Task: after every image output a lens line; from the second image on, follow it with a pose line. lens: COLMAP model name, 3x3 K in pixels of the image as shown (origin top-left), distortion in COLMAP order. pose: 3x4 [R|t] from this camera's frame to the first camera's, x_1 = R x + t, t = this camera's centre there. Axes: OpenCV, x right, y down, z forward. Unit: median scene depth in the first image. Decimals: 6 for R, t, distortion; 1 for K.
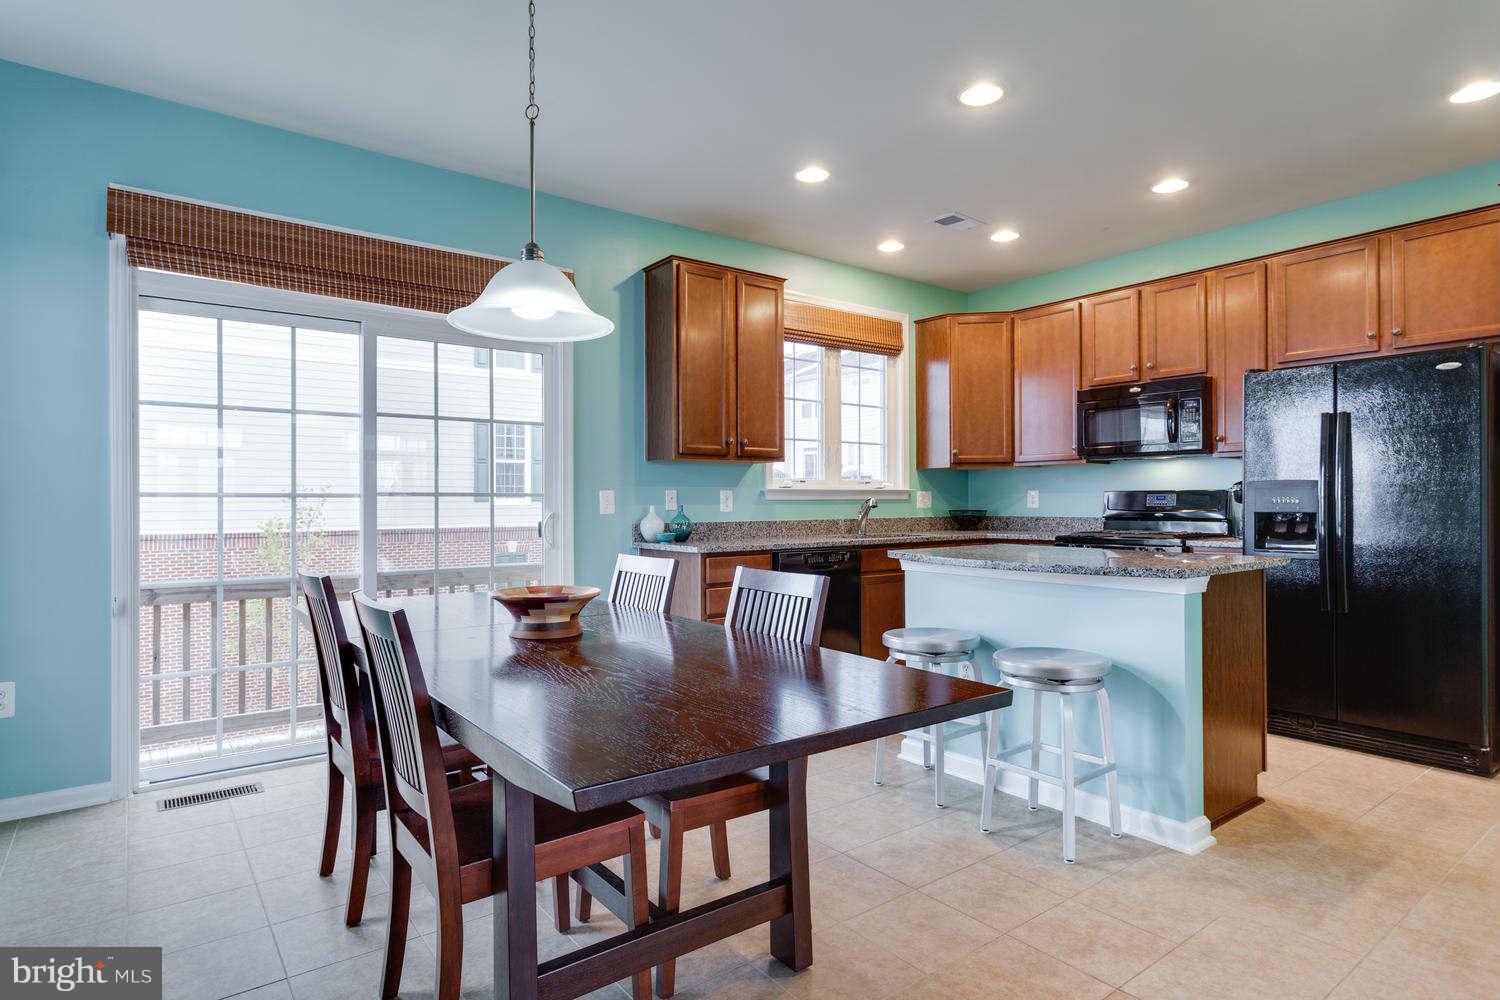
lens RADIAL K [[808.2, 0, 742.6], [0, 808.2, 493.9], [0, 0, 1]] dist [0.002385, 0.002745]
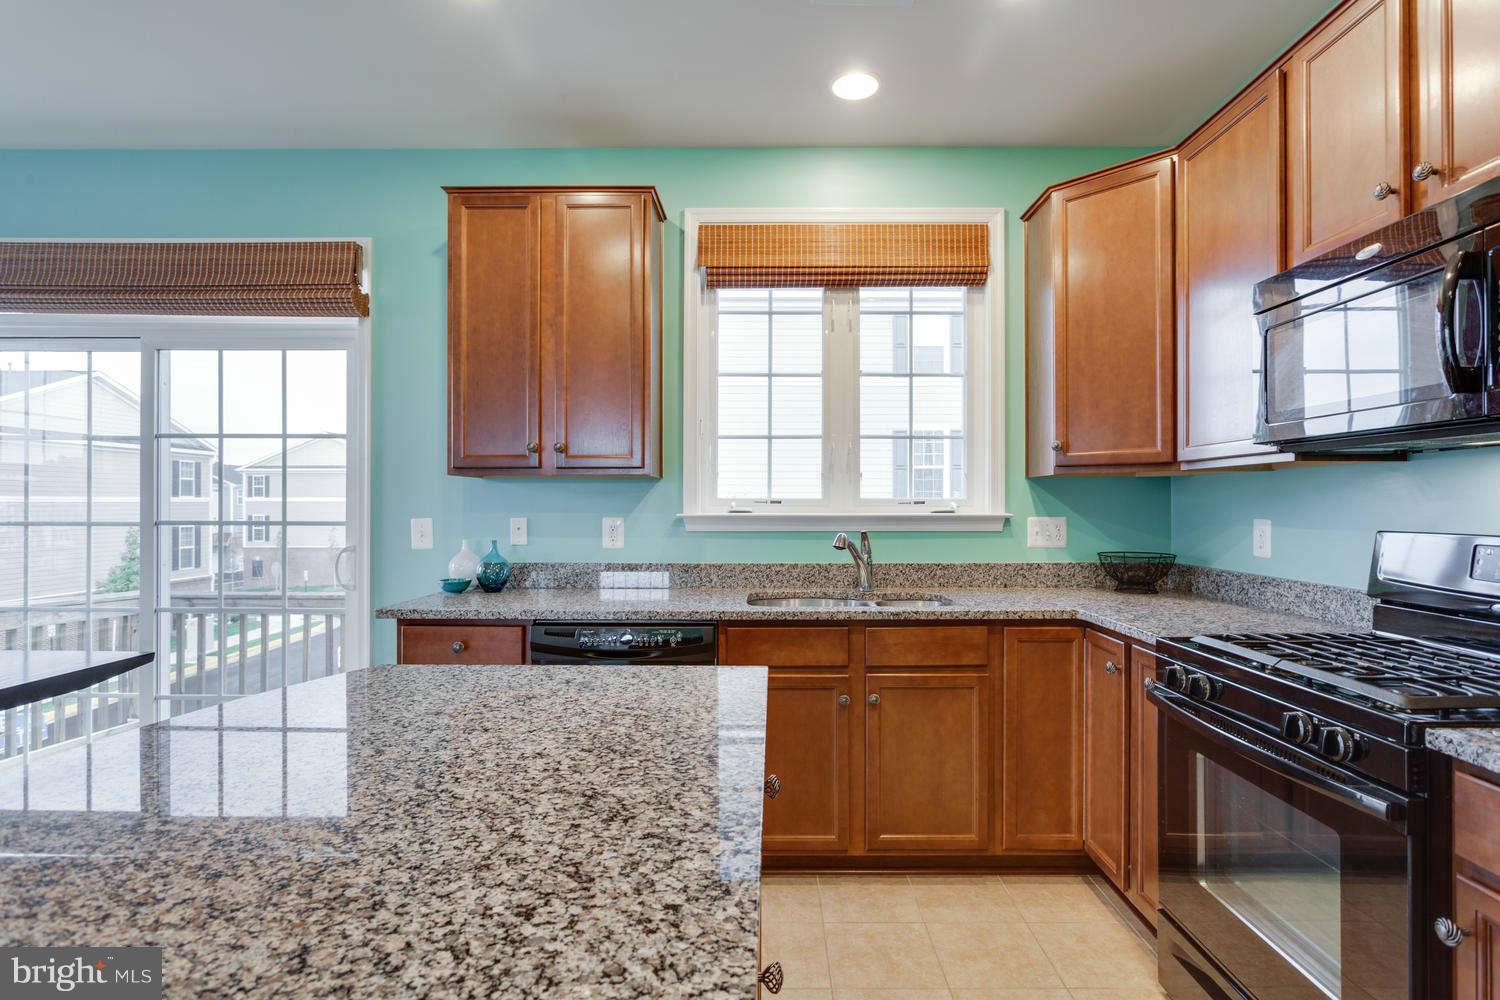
lens RADIAL K [[761.3, 0, 751.6], [0, 761.3, 499.9], [0, 0, 1]] dist [0.000604, -0.000196]
pose [[0.796454, 0.001136, -0.604698, 0.507899], [0.002118, 0.999987, 0.004669, -0.024014], [0.604696, -0.004999, 0.796441, 0.607132]]
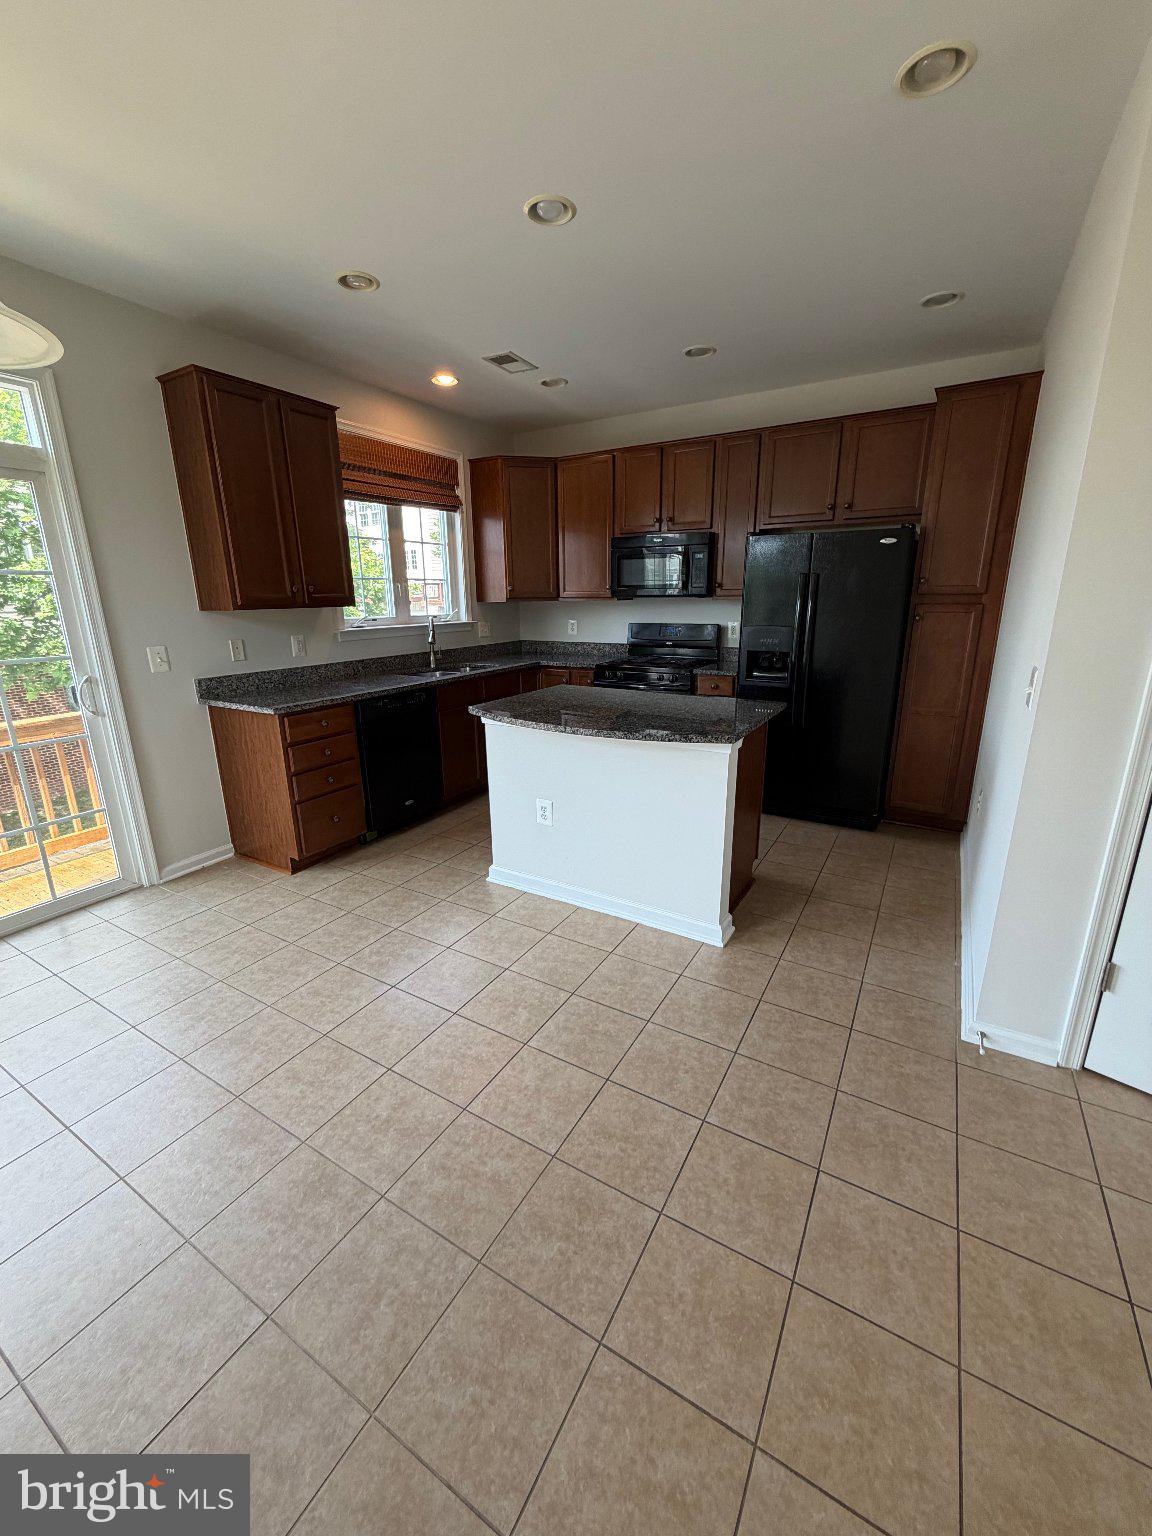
lens RADIAL K [[619.0, 0, 577.0], [0, 619.0, 766.6], [0, 0, 1]] dist [-0.002297, 0.000717]
pose [[0.925253, -0.110724, 0.362831, 0.005395], [0.008880, 0.962515, 0.271083, -0.058526], [-0.379246, -0.247598, 0.891553, 0.154075]]
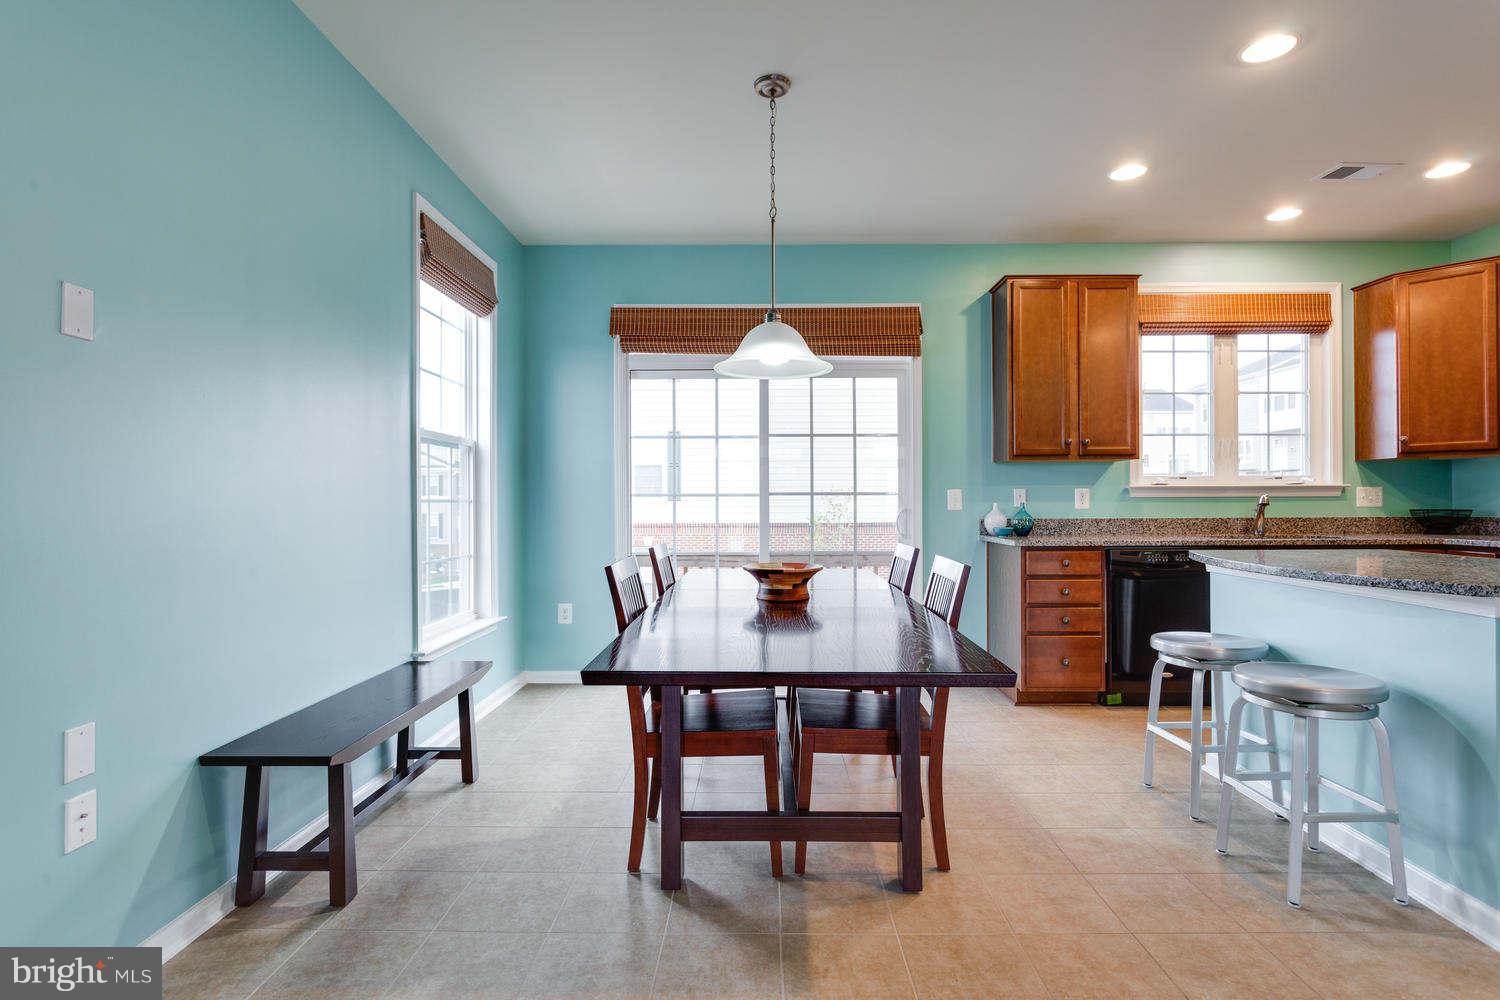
lens RADIAL K [[722.5, 0, 751.5], [0, 722.5, 496.3], [0, 0, 1]] dist [-0.008395, 0.002497]
pose [[0.793805, -0.002776, -0.608166, 0.225290], [0.006483, 0.999971, 0.003898, -0.000507], [0.608138, -0.007037, 0.793800, 0.007526]]
